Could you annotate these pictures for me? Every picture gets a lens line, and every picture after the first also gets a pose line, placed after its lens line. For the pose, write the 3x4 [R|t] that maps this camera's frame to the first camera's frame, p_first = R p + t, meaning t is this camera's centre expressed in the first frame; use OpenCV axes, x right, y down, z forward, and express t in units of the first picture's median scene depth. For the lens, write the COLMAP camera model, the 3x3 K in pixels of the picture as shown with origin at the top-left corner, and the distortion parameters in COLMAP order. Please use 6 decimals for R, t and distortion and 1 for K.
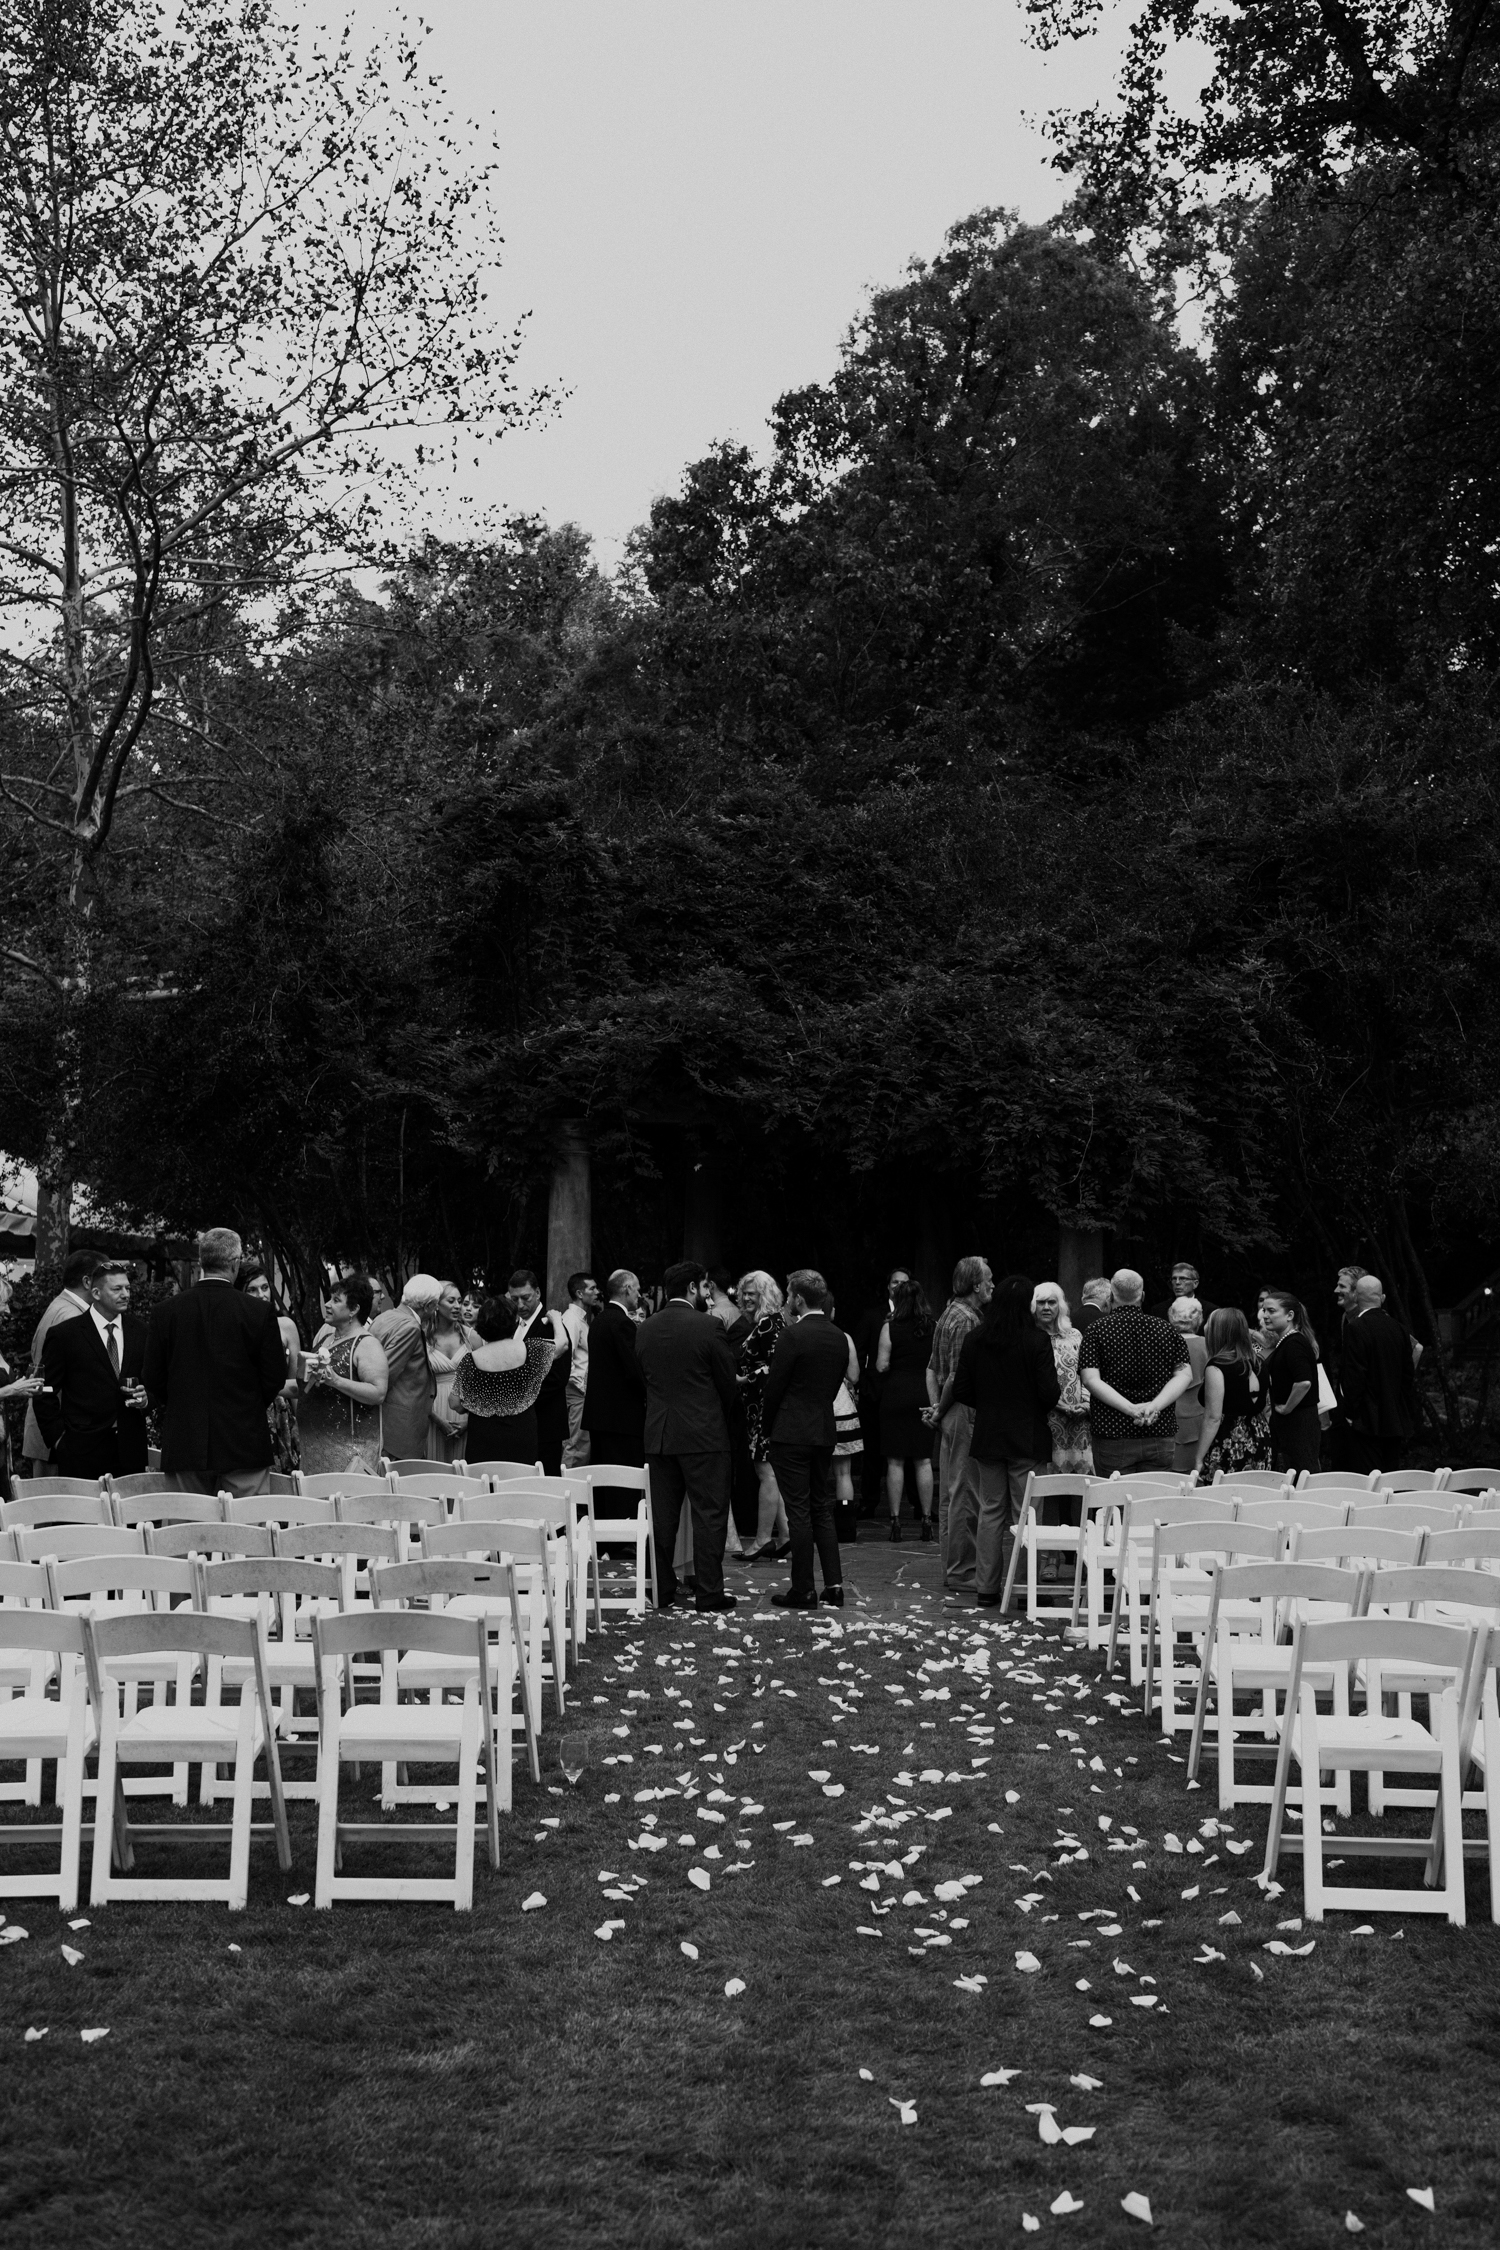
lens RADIAL K [[2180.1, 0, 734.3], [0, 2180.1, 1131.0], [0, 0, 1]] dist [-0.004739, -0.011358]
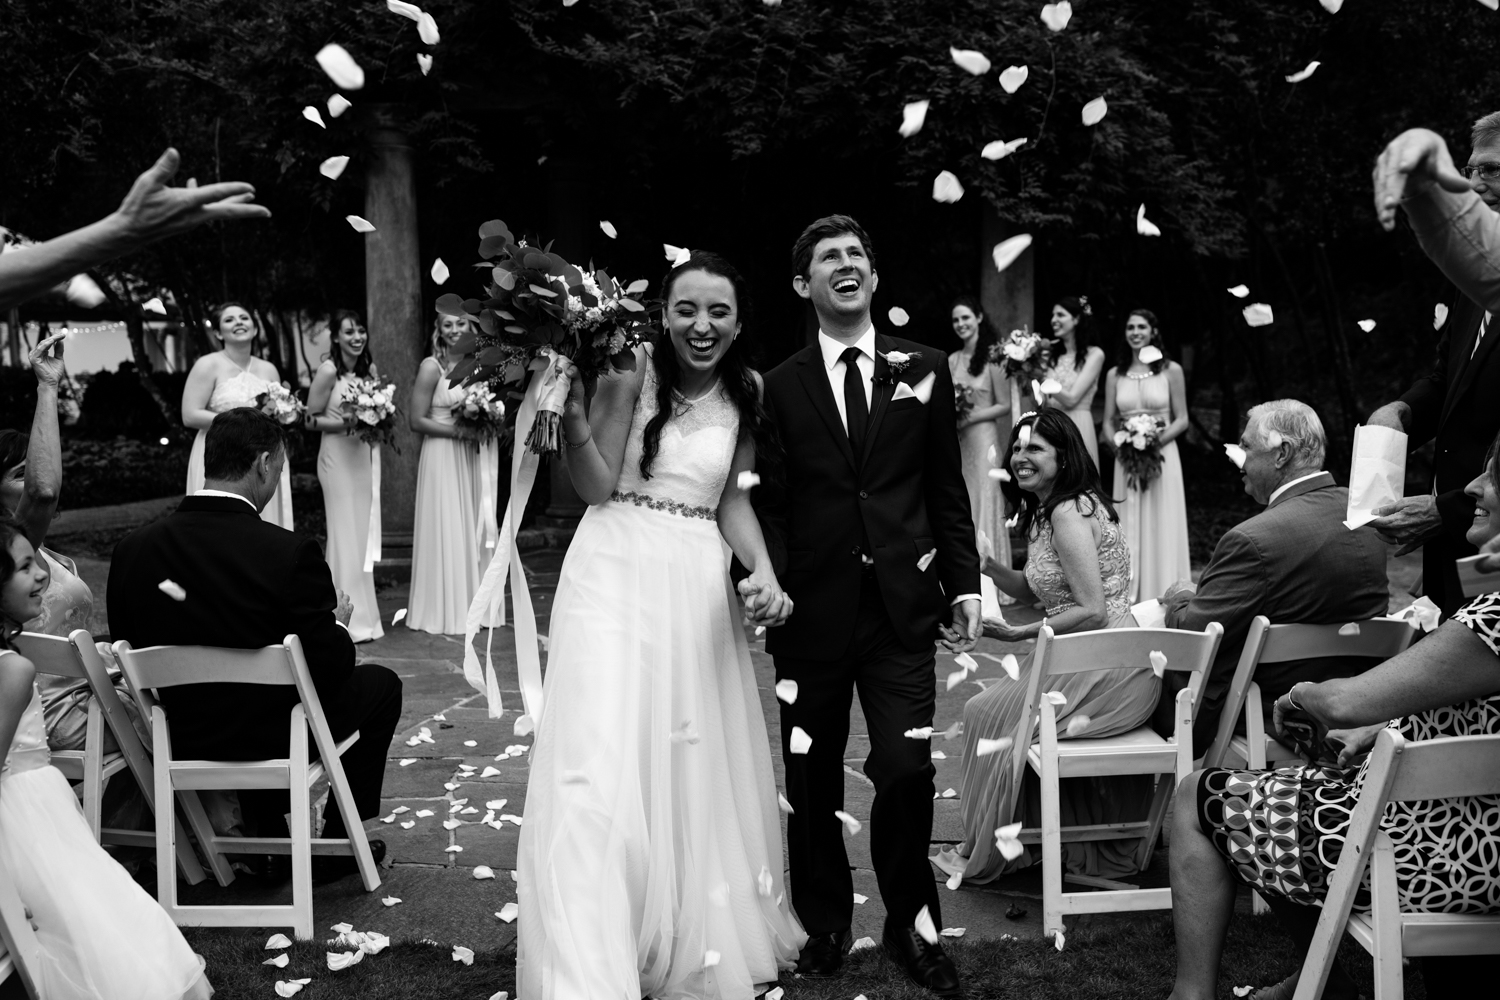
lens RADIAL K [[1433.2, 0, 748.3], [0, 1433.2, 504.3], [0, 0, 1]] dist [-0.002024, -0.019781]
pose [[0.998063, -0.026220, 0.056409, 0.025844], [0.015501, 0.983052, 0.182671, 0.045852], [-0.060243, -0.181442, 0.981555, 0.453759]]
